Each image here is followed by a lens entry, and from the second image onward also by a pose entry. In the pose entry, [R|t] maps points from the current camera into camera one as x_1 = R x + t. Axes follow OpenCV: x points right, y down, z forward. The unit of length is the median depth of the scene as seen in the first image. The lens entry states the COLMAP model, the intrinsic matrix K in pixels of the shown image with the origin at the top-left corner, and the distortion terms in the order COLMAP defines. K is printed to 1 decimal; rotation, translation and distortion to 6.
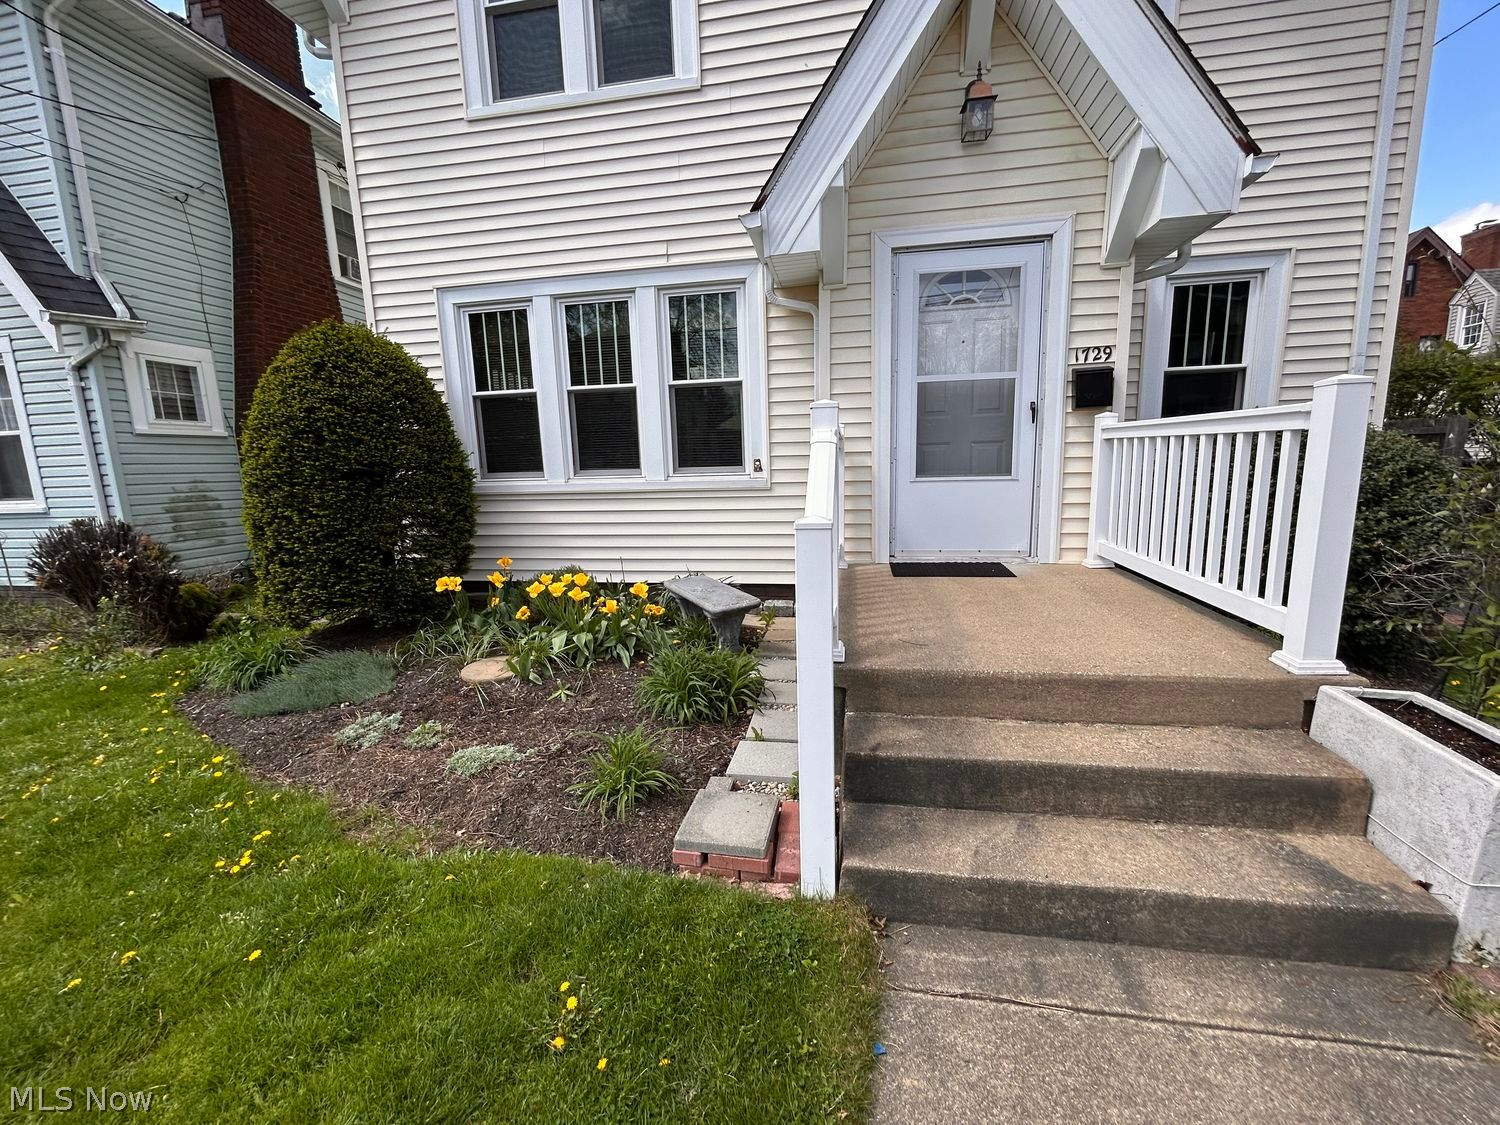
lens RADIAL K [[608.2, 0, 750.0], [0, 608.2, 562.5], [0, 0, 1]] dist [-0.001179, 0.001057]
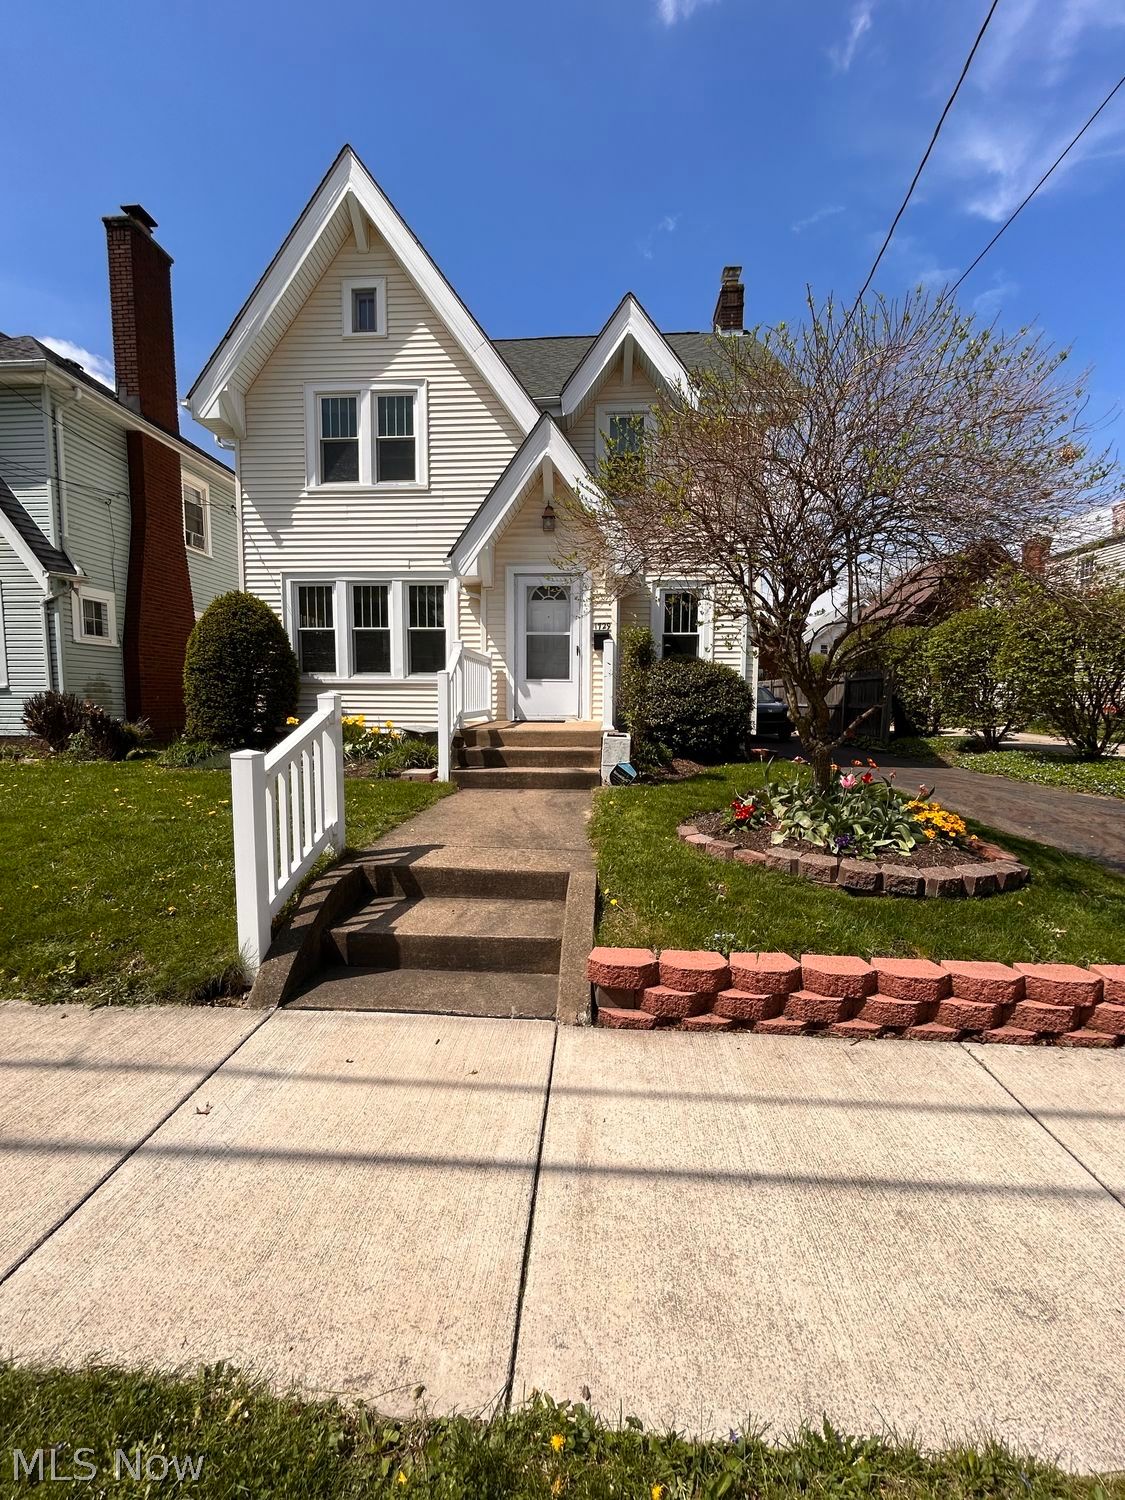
lens RADIAL K [[608.2, 0, 562.5], [0, 608.2, 750.0], [0, 0, 1]] dist [-0.001179, 0.001057]
pose [[0.993016, 0.025064, 0.115286, 0.179595], [-0.014958, 0.996034, -0.087702, 0.317047], [-0.117027, 0.085365, 0.989453, -1.183715]]
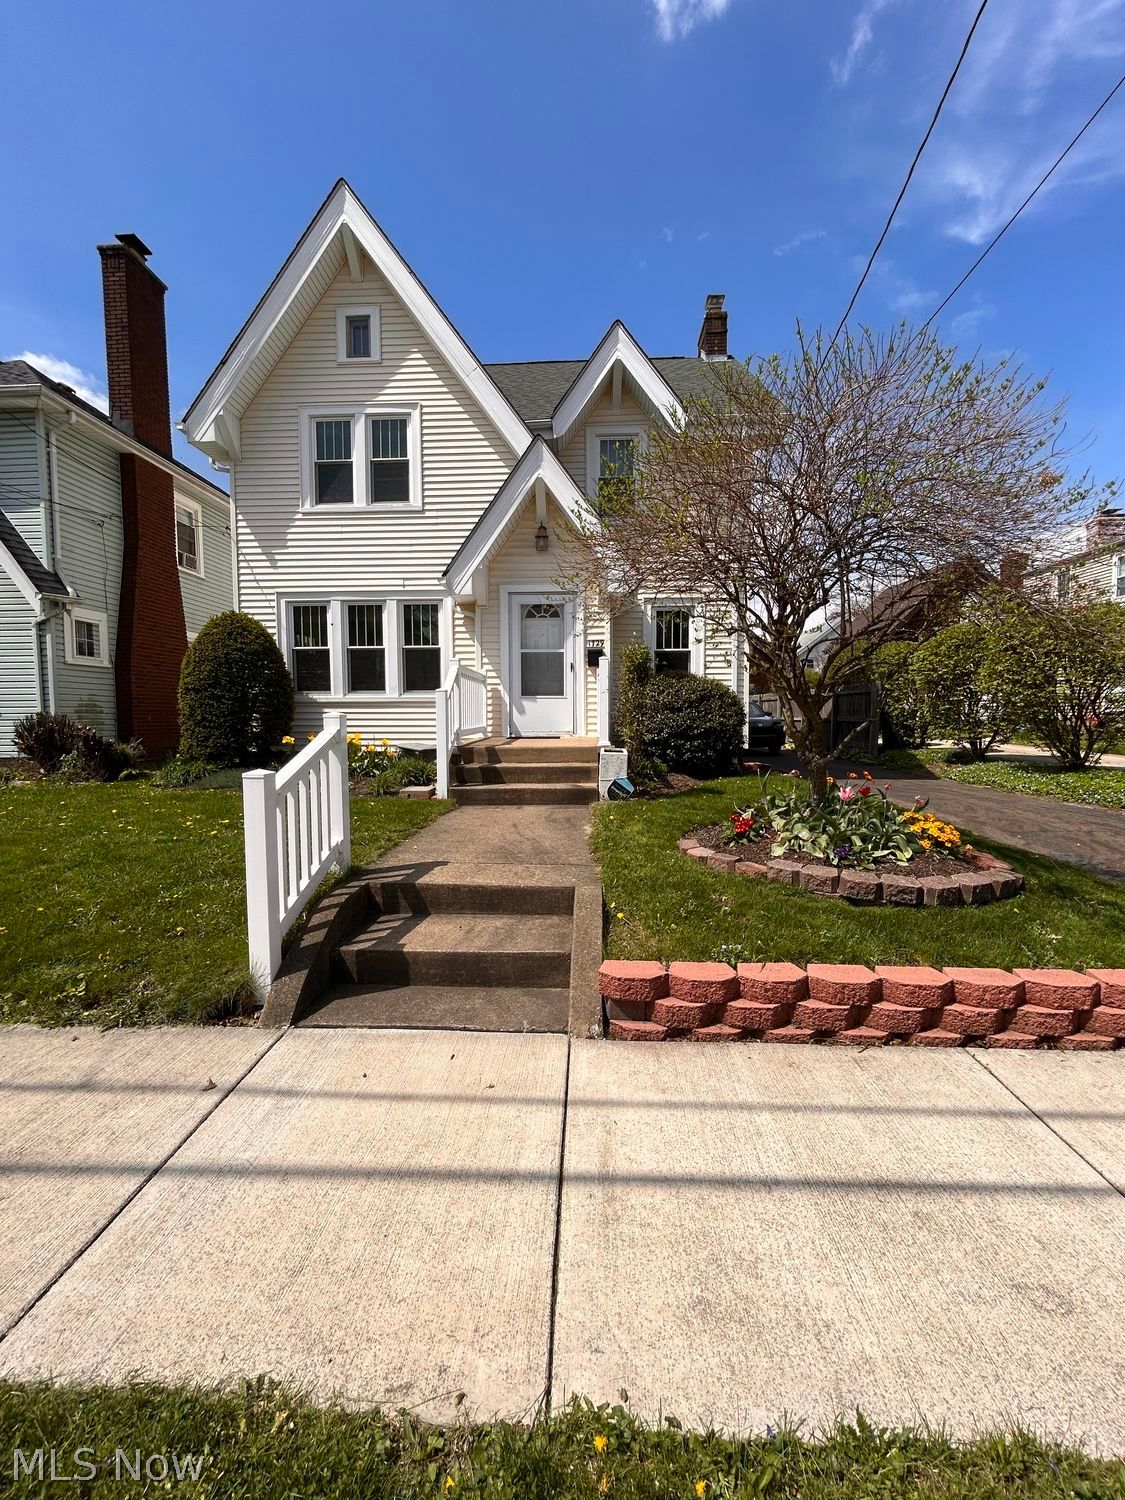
lens RADIAL K [[608.2, 0, 562.5], [0, 608.2, 750.0], [0, 0, 1]] dist [-0.001179, 0.001057]
pose [[0.991084, 0.017437, 0.132091, 0.155236], [-0.002305, 0.993494, -0.113857, 0.318499], [-0.133217, 0.112537, 0.984677, -1.196171]]
